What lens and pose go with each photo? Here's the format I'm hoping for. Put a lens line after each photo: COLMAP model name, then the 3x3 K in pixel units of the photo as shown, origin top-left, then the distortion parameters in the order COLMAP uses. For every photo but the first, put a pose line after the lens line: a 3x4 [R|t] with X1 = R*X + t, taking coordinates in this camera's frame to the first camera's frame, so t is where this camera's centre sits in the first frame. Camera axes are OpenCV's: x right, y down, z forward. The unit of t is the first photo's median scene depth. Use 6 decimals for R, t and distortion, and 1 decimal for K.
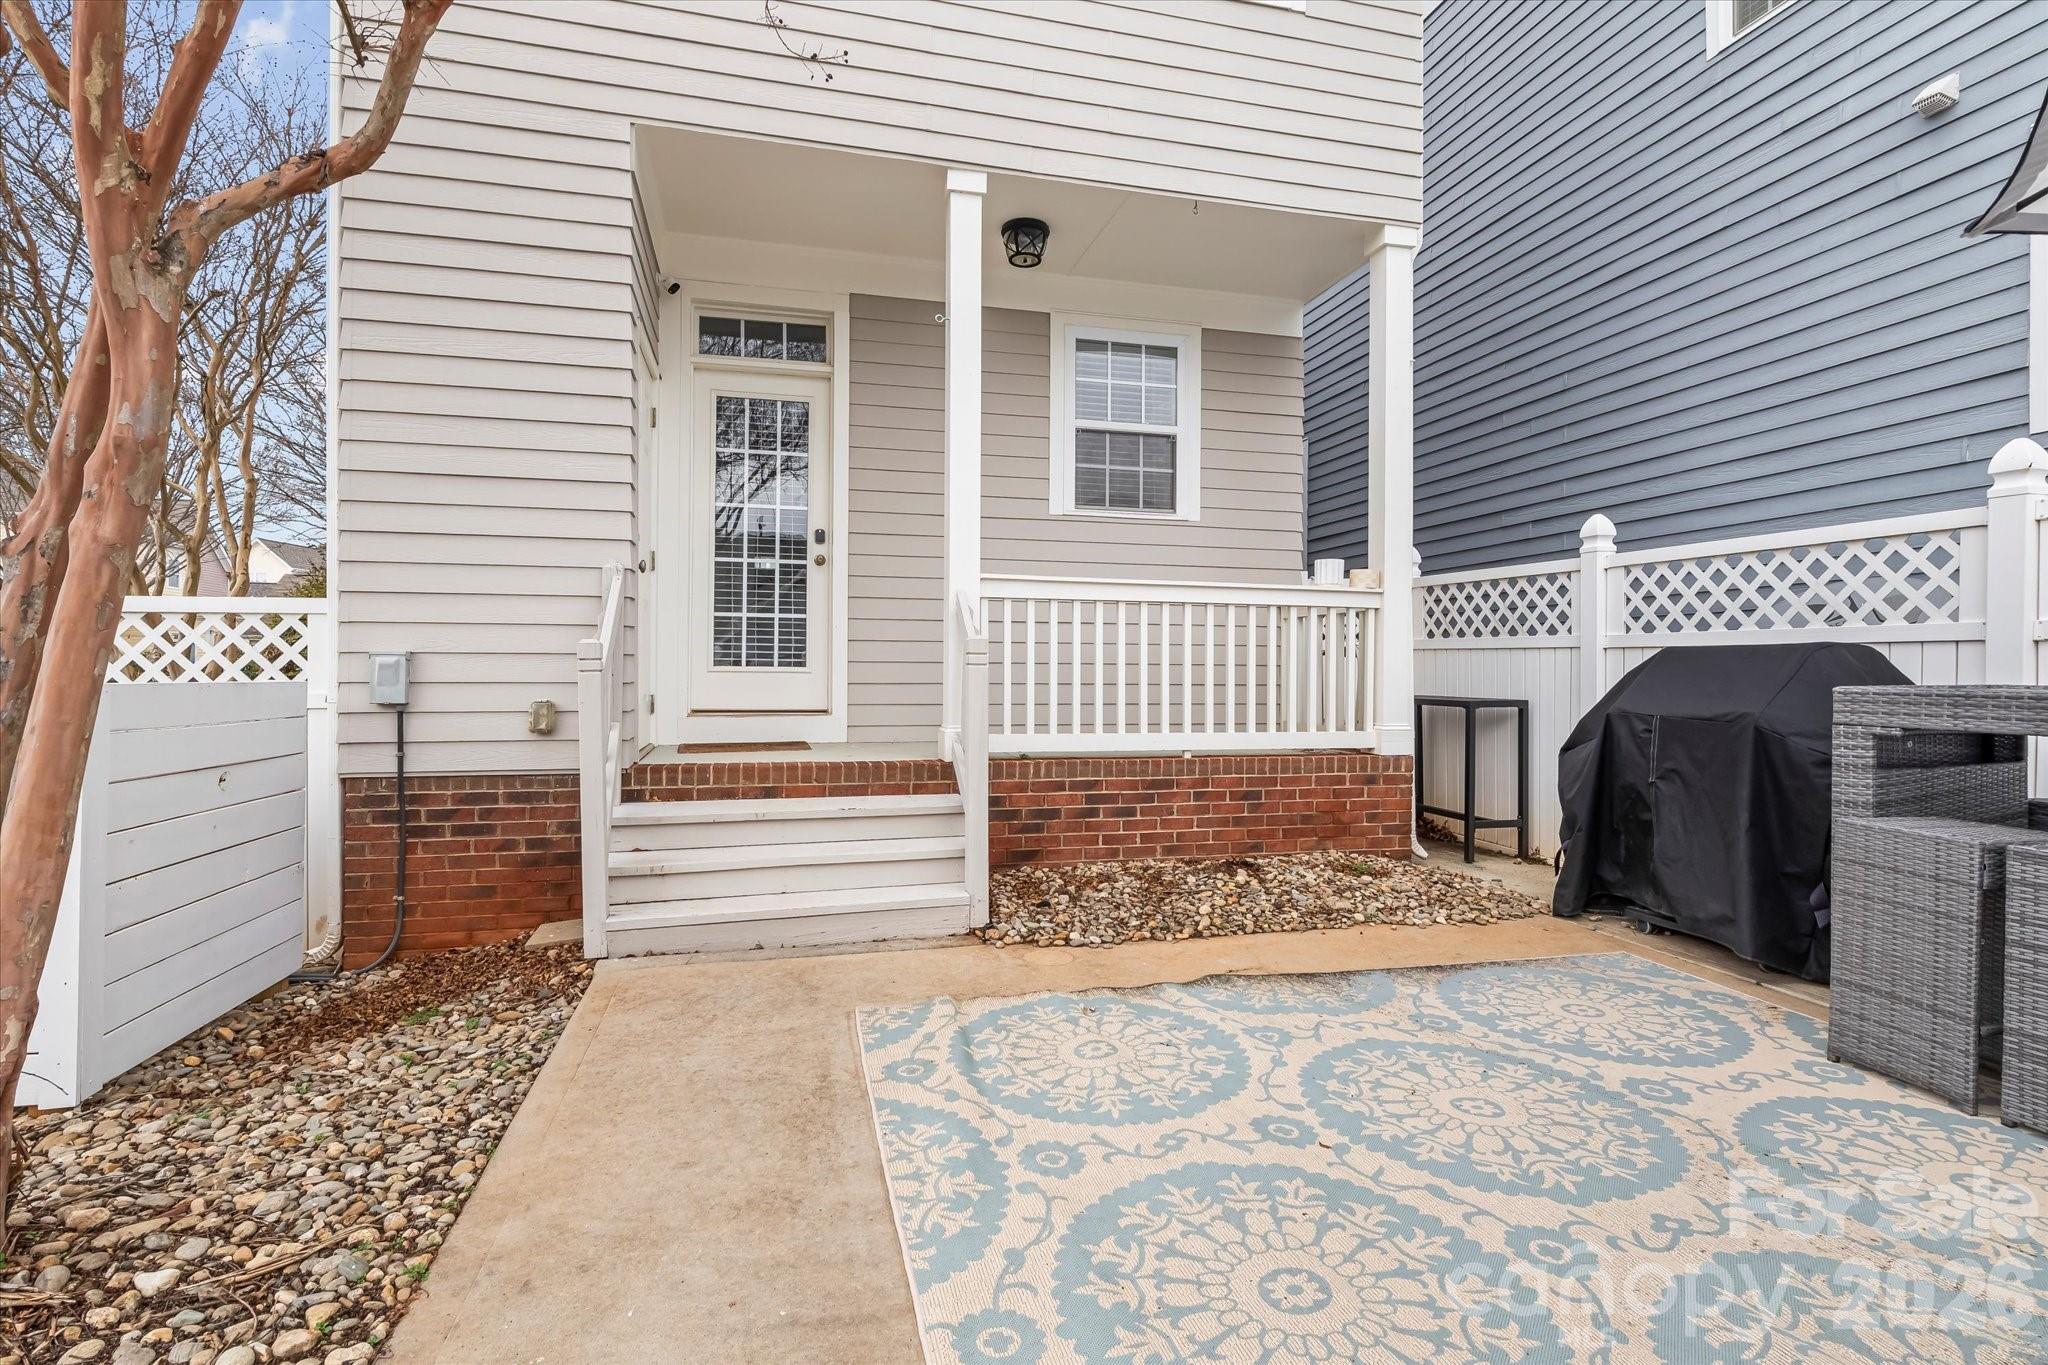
lens RADIAL K [[1025.4, 0, 1016.9], [0, 1025.4, 646.4], [0, 0, 1]] dist [0.001712, 0.001018]
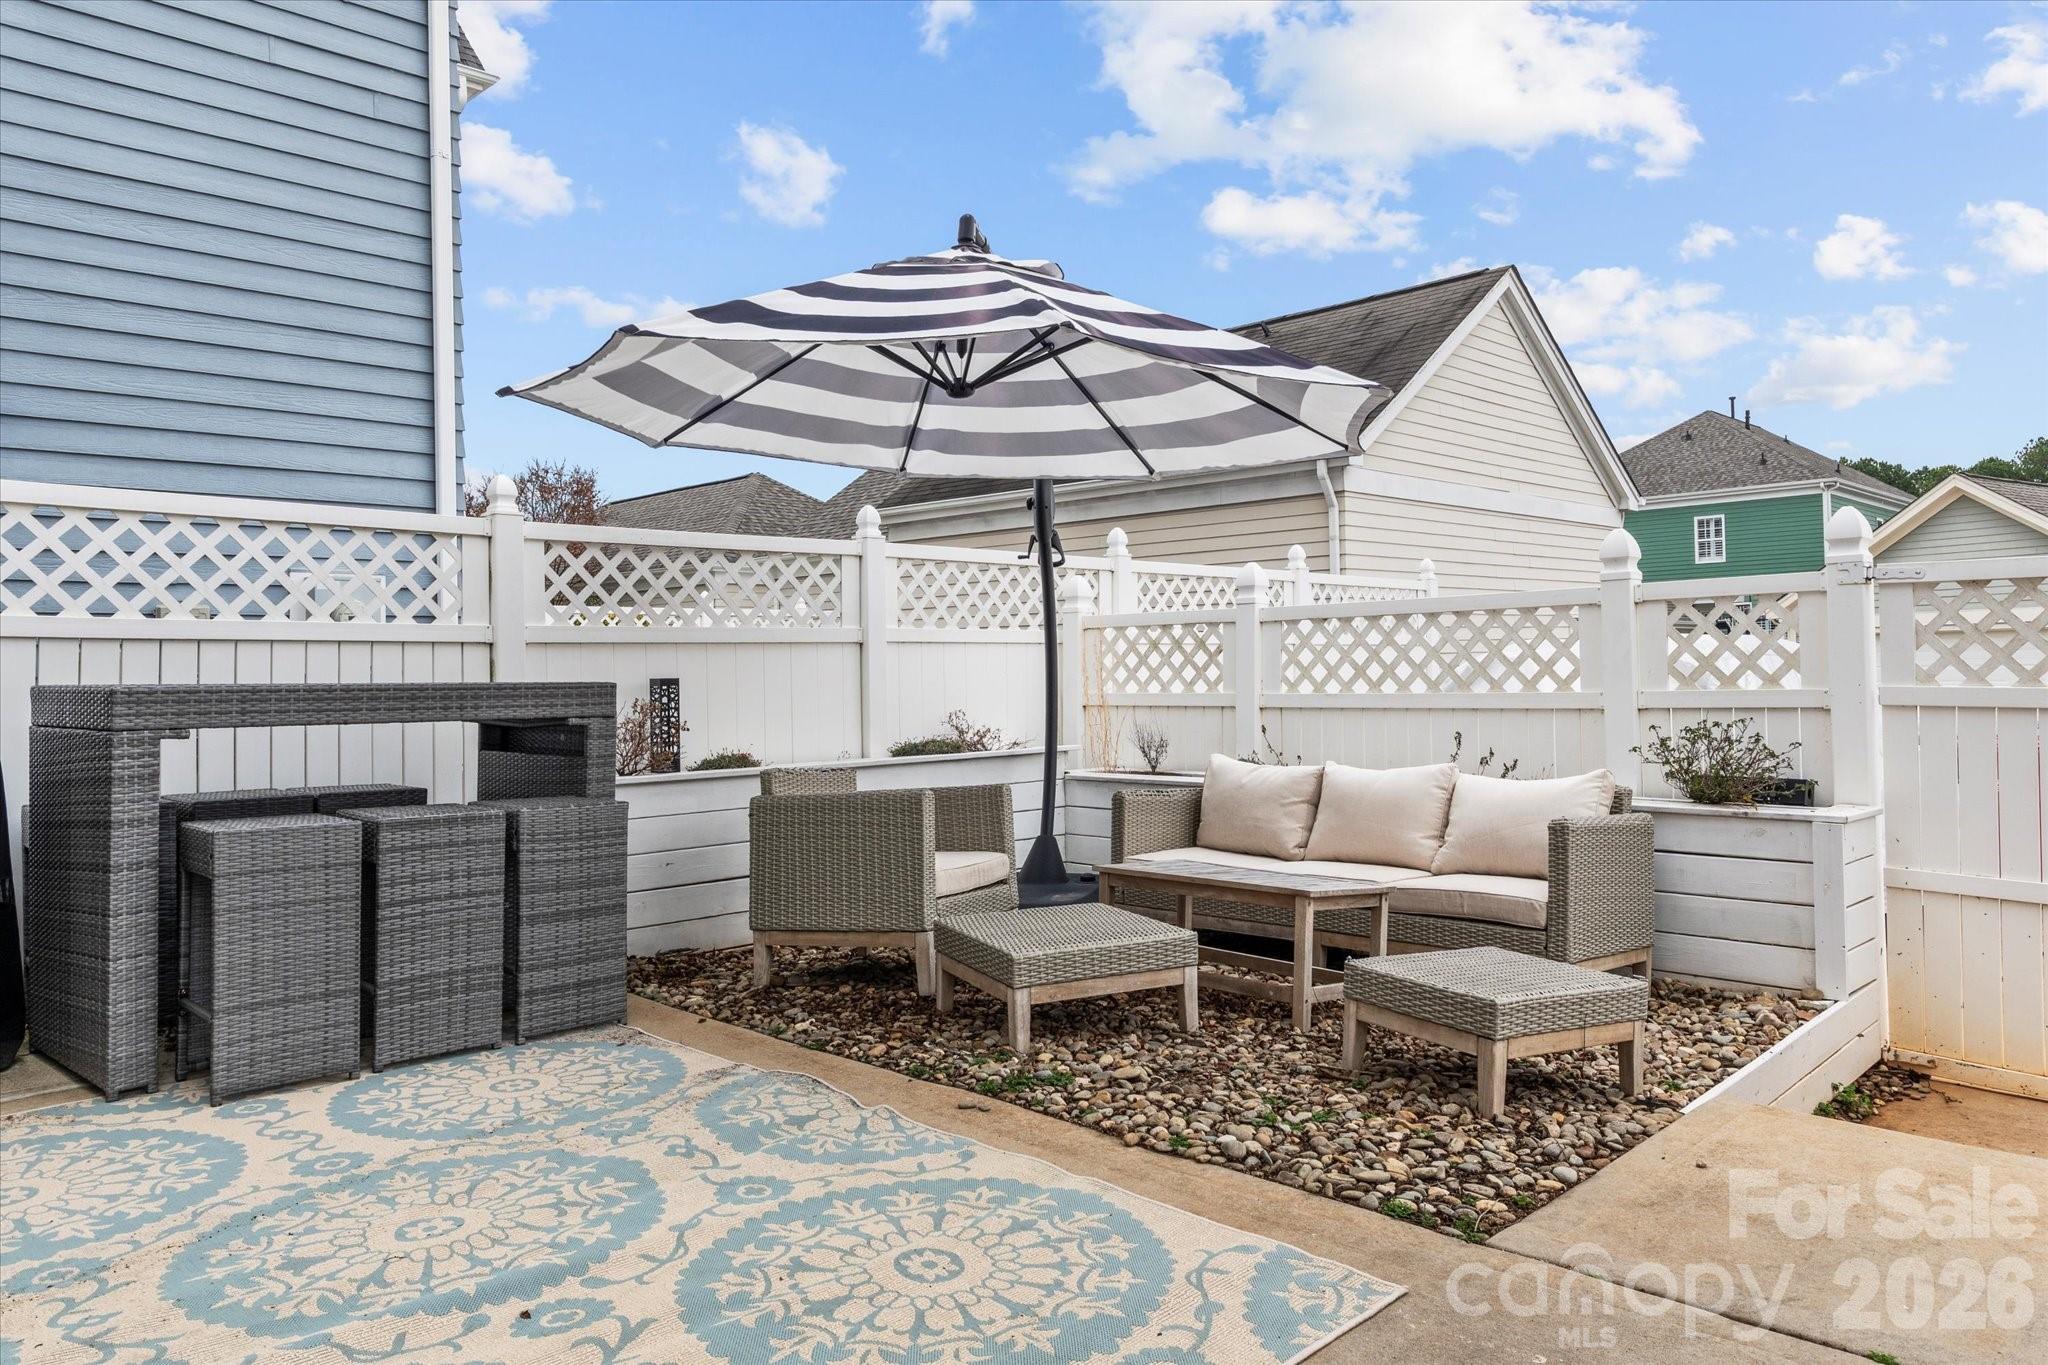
lens RADIAL K [[1358.7, 0, 1044.4], [0, 1358.7, 687.6], [0, 0, 1]] dist [-0.003932, 0.001506]
pose [[-0.523575, -0.006889, 0.851952, -0.640610], [0.002281, 0.999952, 0.009488, 0.037755], [-0.851977, 0.006911, -0.523534, 1.121416]]
